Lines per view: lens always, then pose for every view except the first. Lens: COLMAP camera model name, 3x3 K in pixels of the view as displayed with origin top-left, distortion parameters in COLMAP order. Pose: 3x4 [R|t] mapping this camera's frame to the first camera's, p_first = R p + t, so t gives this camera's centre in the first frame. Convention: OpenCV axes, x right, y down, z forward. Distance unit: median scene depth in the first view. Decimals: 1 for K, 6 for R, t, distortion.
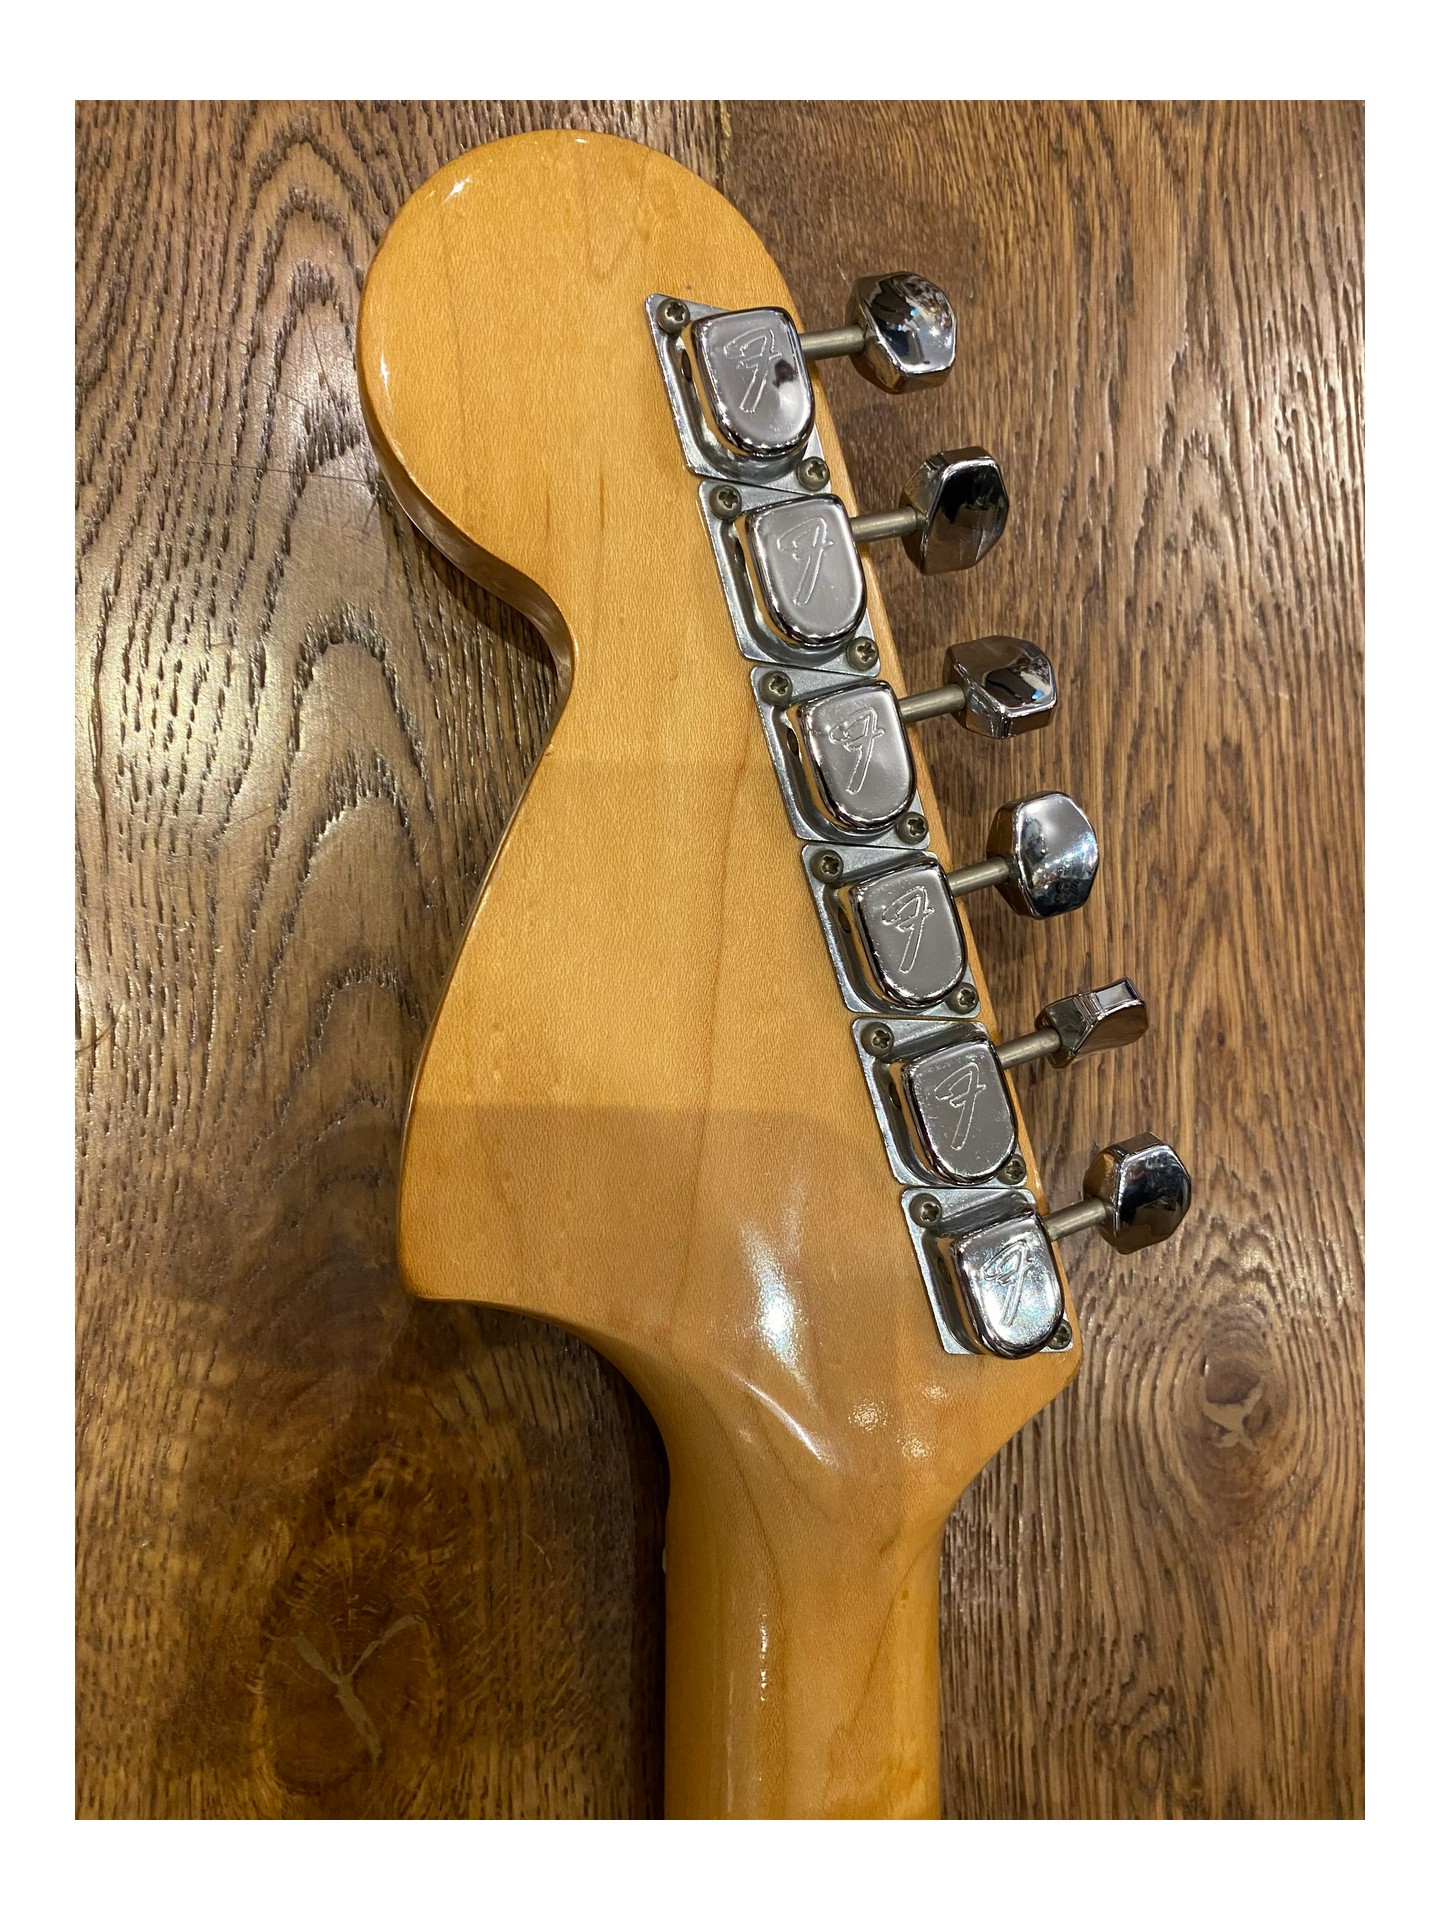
lens RADIAL K [[1332.1, 0, 725.7], [0, 1332.1, 929.9], [0, 0, 1]] dist [0.004789, 0.001487]
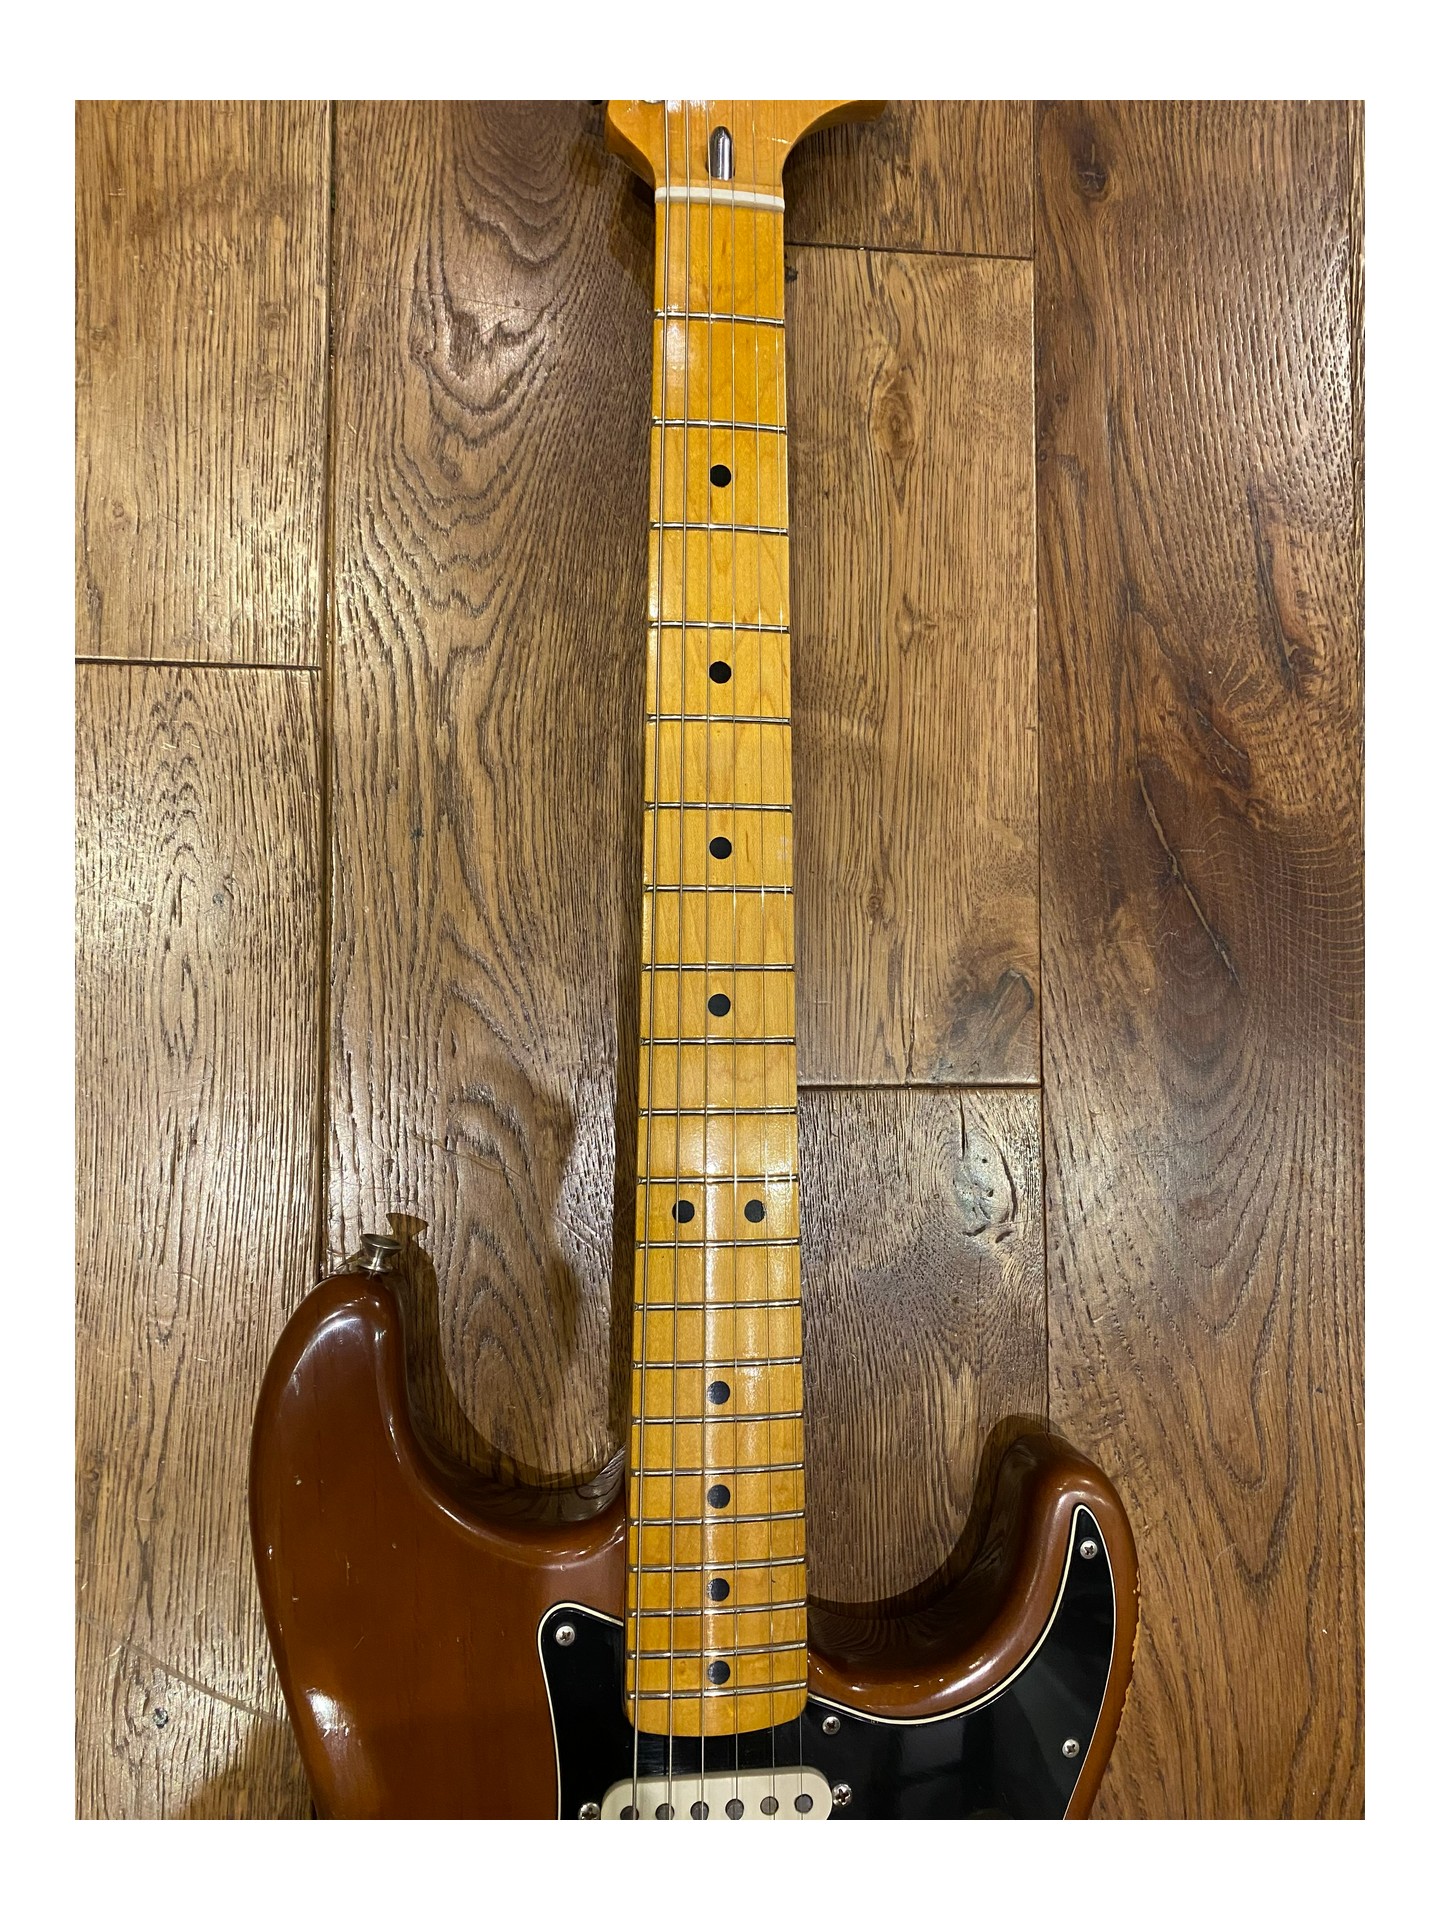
lens RADIAL K [[1319.3, 0, 719.9], [0, 1319.3, 933.2], [0, 0, 1]] dist [-0.000051, 0.002096]
pose [[0.995509, 0.015695, -0.093359, 0.270738], [-0.020625, 0.998430, -0.052071, 2.020968], [0.092395, 0.053763, 0.994270, -1.104523]]
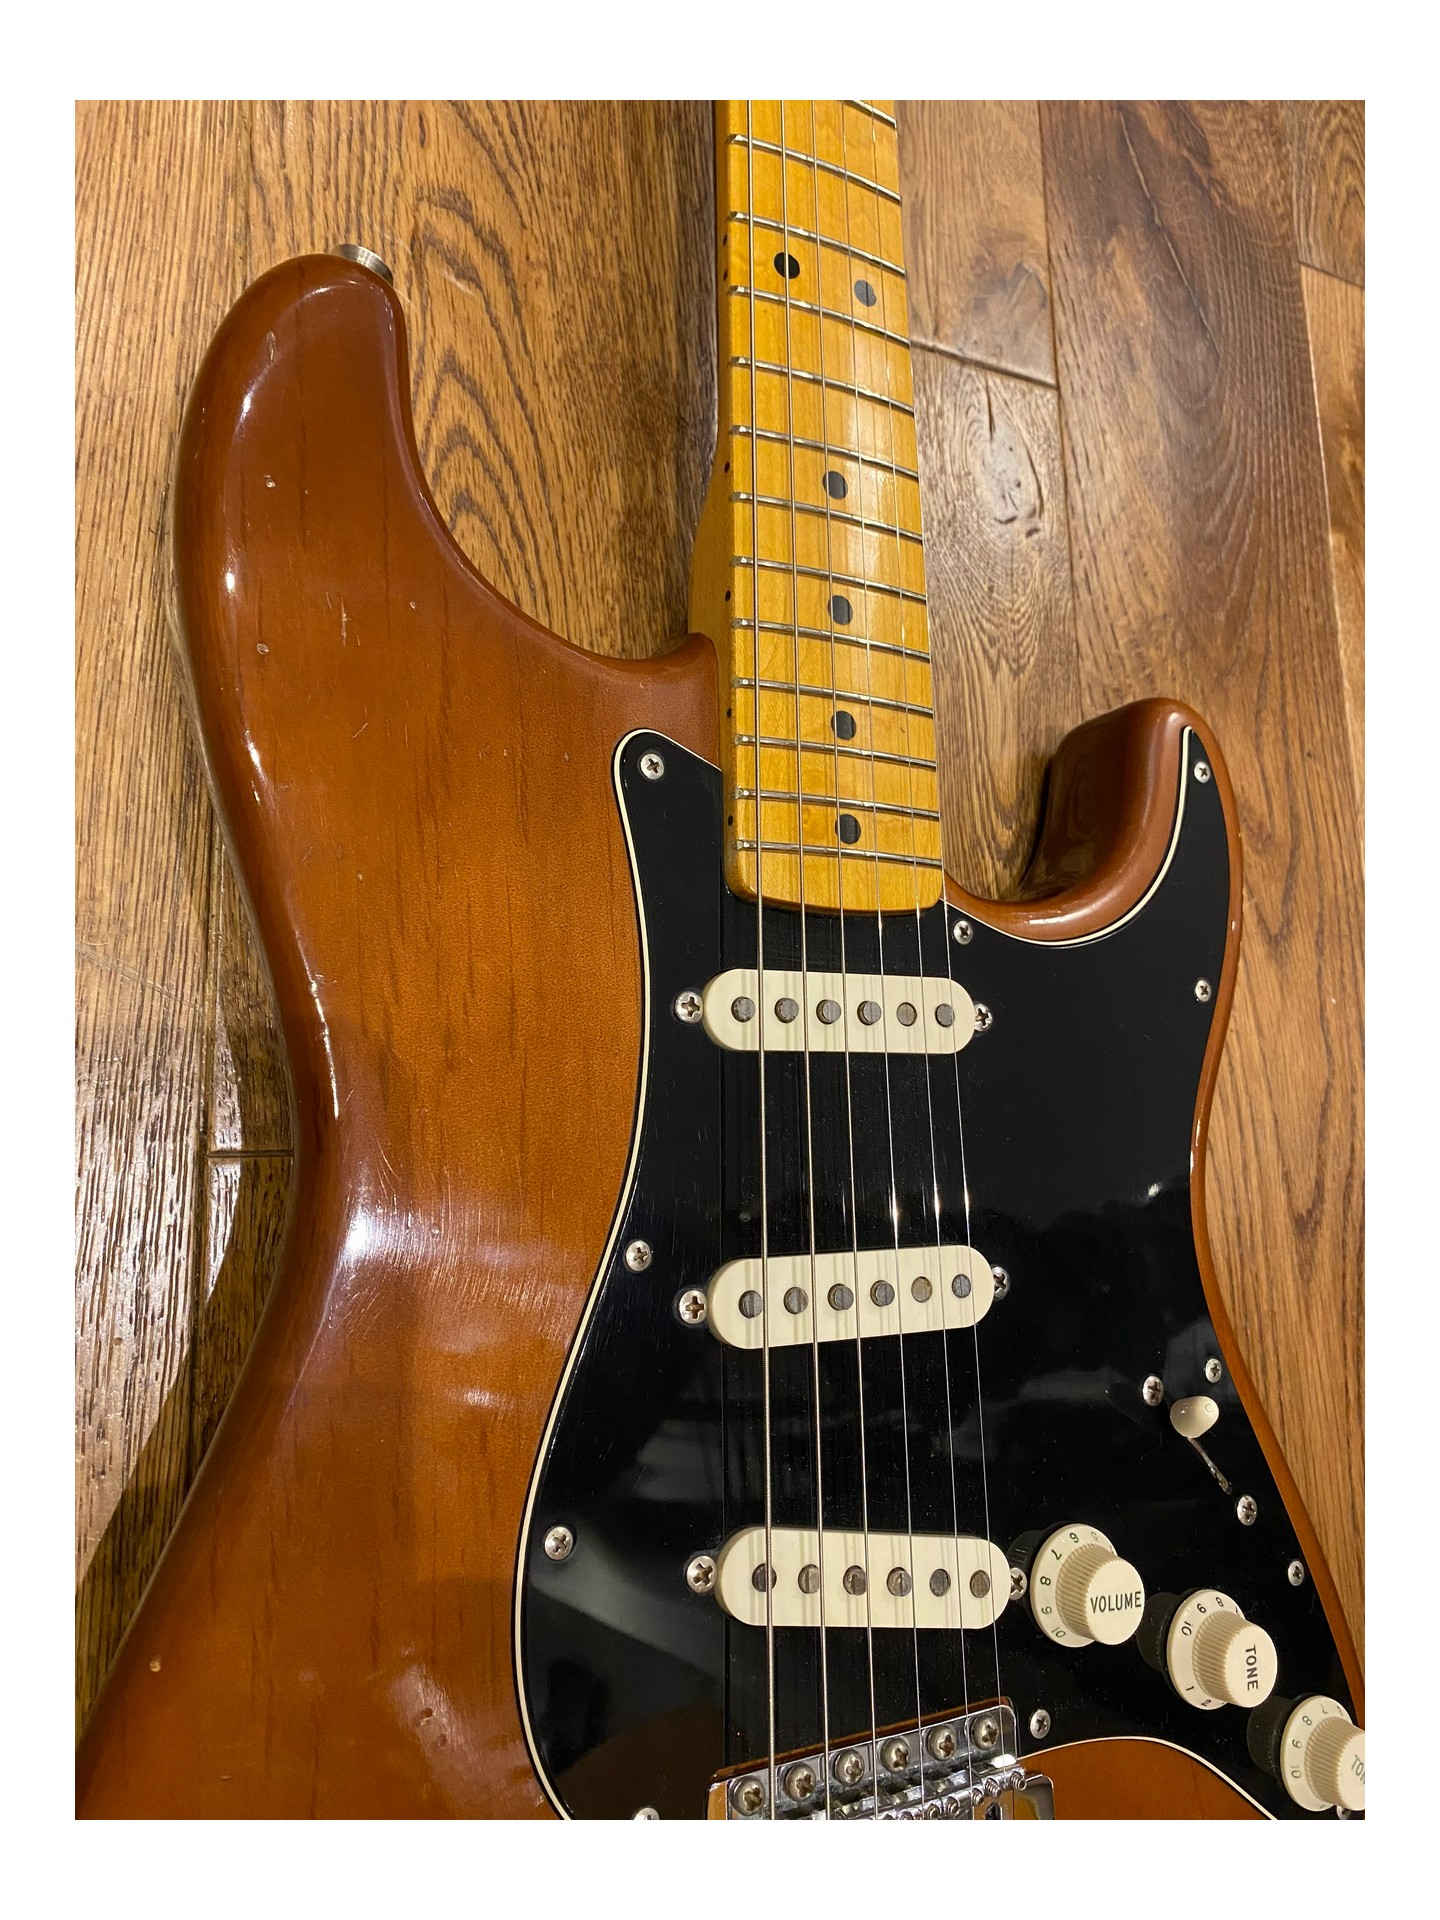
lens RADIAL K [[1319.3, 0, 719.9], [0, 1319.3, 933.2], [0, 0, 1]] dist [-0.000051, 0.002096]
pose [[0.965150, 0.041262, 0.258426, -0.346683], [0.004978, 0.984419, -0.175769, 3.263356], [-0.261651, 0.170930, 0.949906, -0.489868]]
